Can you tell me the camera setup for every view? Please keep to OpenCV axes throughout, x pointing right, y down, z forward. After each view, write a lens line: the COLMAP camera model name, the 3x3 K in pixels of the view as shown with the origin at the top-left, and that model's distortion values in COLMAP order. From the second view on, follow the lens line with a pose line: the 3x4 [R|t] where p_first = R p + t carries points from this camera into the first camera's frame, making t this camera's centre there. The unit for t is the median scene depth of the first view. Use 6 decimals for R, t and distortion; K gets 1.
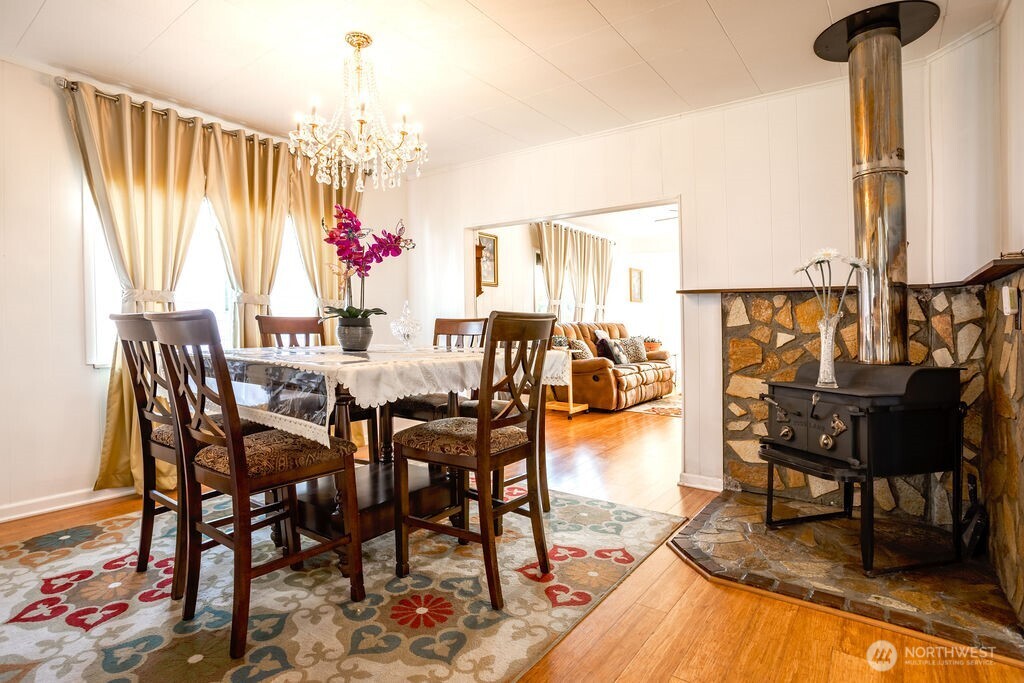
lens RADIAL K [[531.5, 0, 517.4], [0, 531.5, 318.5], [0, 0, 1]] dist [-0.062300, 0.021760]
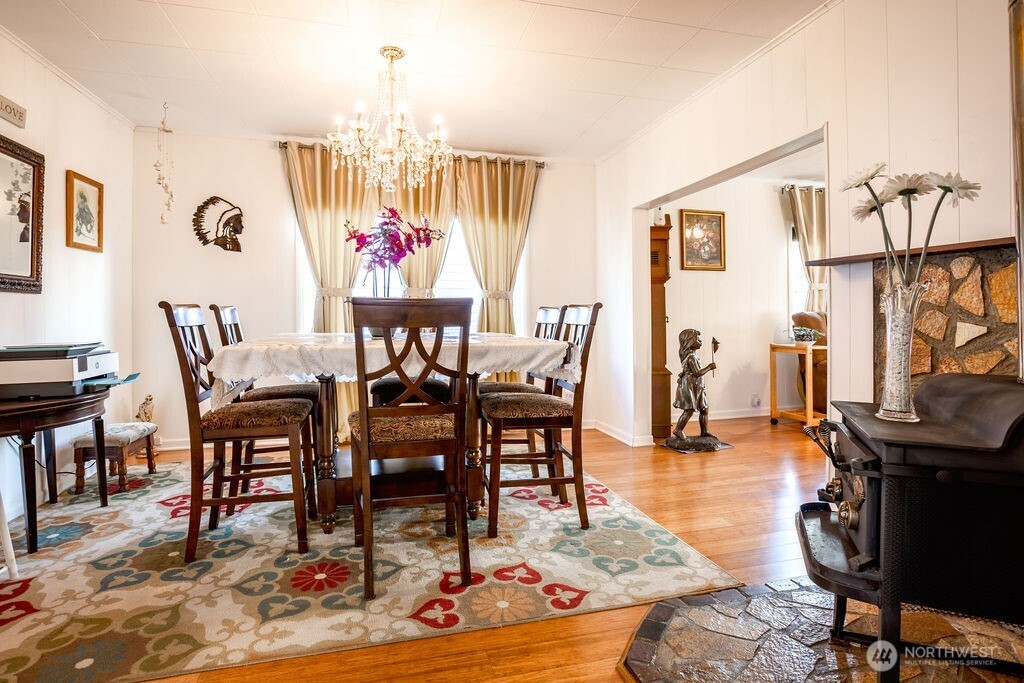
lens RADIAL K [[531.5, 0, 517.4], [0, 531.5, 318.5], [0, 0, 1]] dist [-0.062300, 0.021760]
pose [[0.780517, -0.001761, -0.625132, 0.609885], [0.009473, 0.999915, 0.009011, 0.017129], [0.625063, -0.012955, 0.780467, 0.320119]]
